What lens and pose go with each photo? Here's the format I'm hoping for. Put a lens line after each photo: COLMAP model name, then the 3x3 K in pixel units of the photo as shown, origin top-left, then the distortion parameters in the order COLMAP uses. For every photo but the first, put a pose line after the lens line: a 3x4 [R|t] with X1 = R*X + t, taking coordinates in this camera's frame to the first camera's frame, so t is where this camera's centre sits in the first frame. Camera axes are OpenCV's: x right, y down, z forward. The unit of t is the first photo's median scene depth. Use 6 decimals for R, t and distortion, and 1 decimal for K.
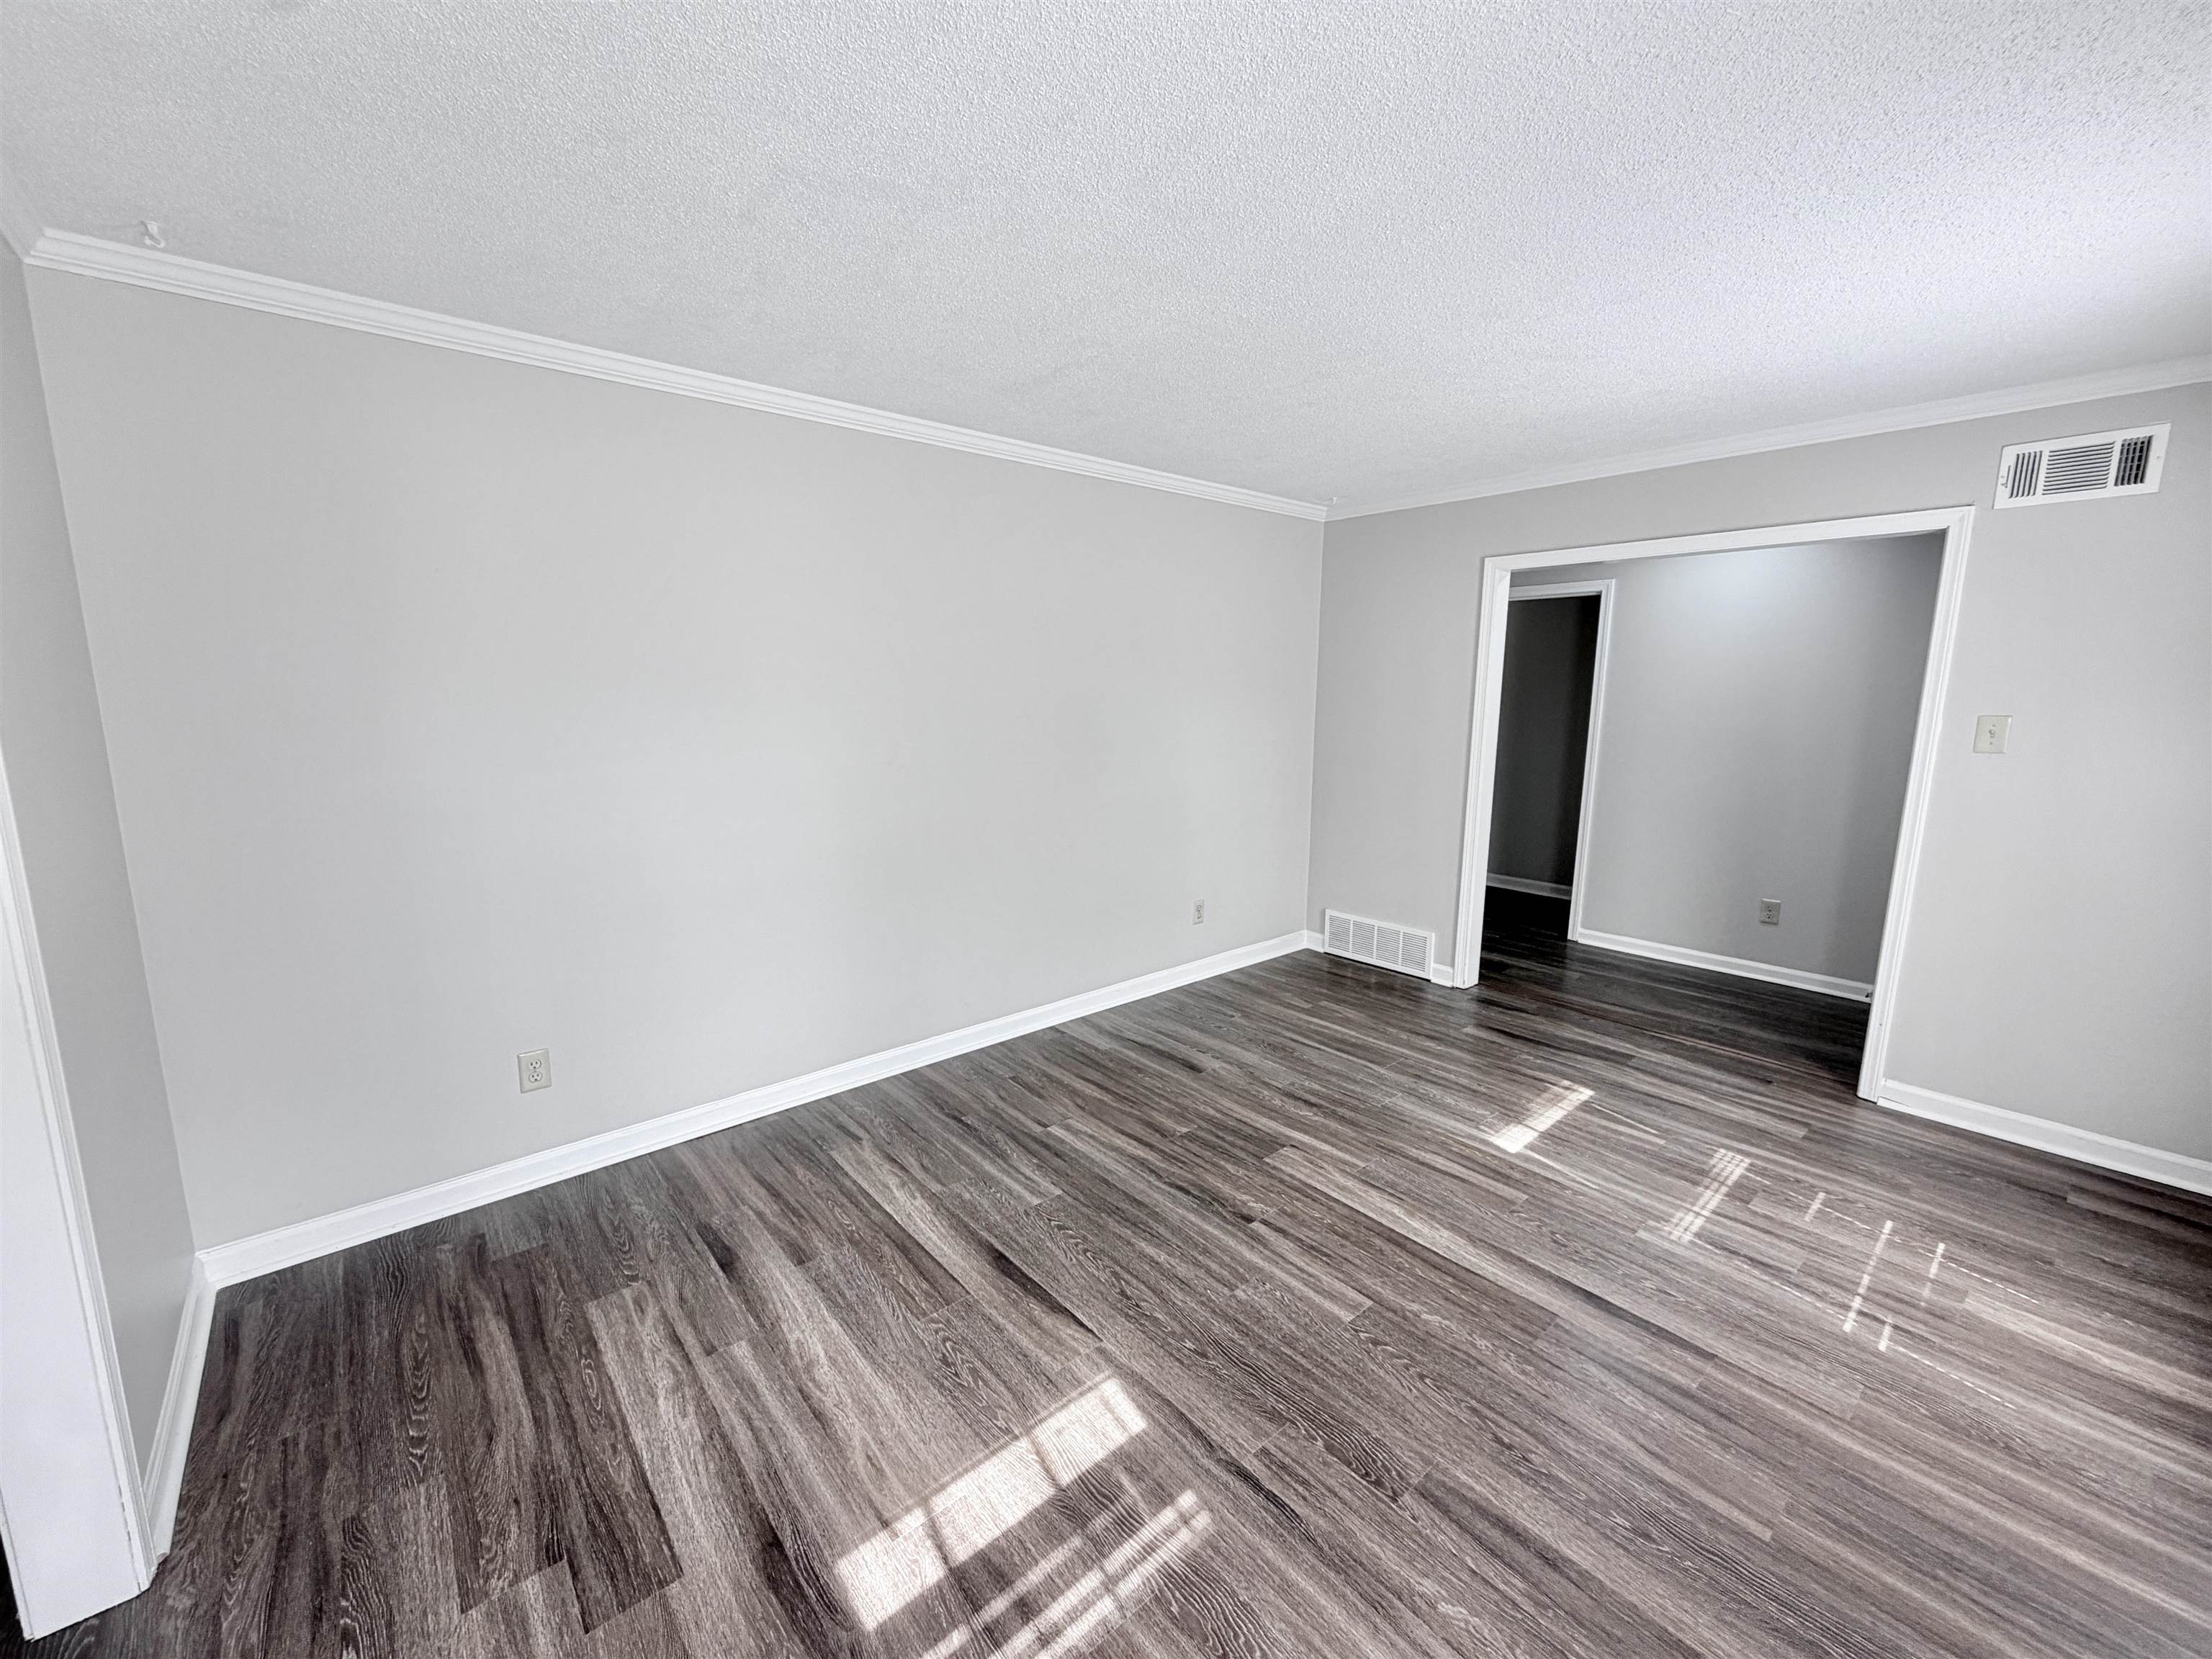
lens RADIAL K [[882.6, 0, 1102.1], [0, 882.6, 834.9], [0, 0, 1]] dist [-0.001325, -0.000013]
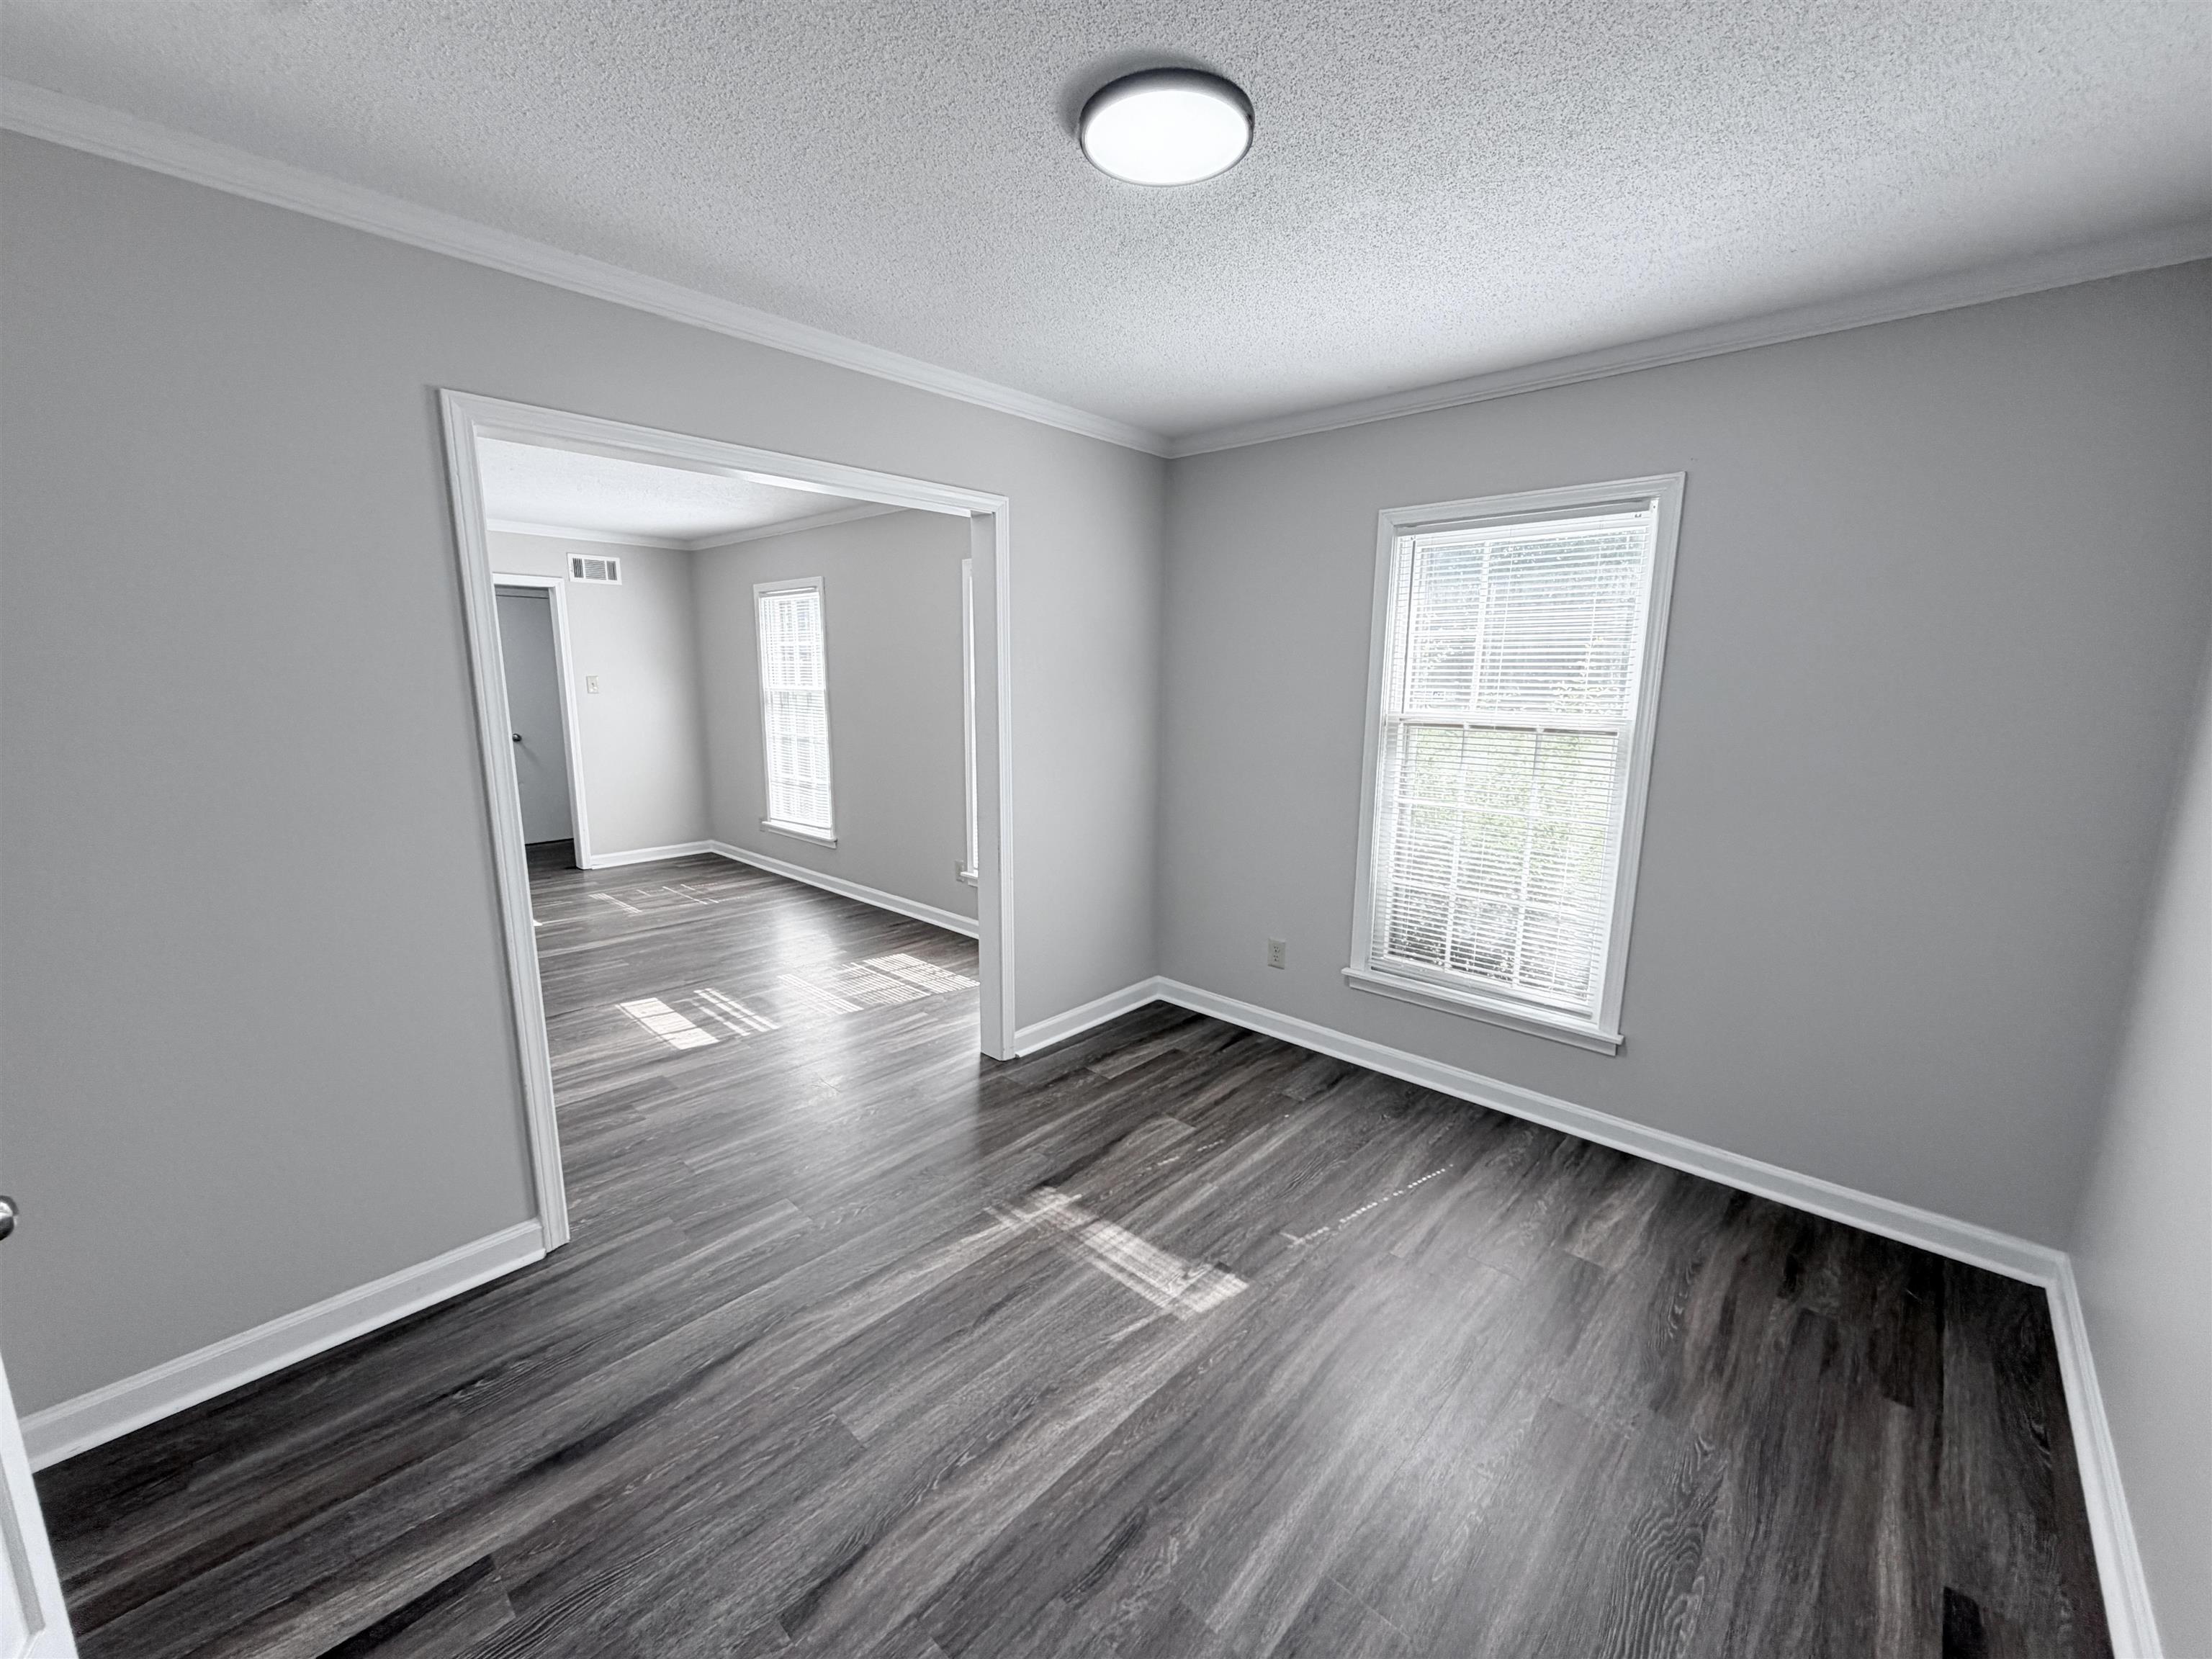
lens RADIAL K [[882.6, 0, 1106.9], [0, 882.6, 825.9], [0, 0, 1]] dist [-0.001325, -0.000013]
pose [[-0.120957, -0.184102, 0.975436, -2.088992], [0.154255, 0.967228, 0.201681, -0.029850], [-0.980599, 0.174860, -0.088594, -0.006193]]
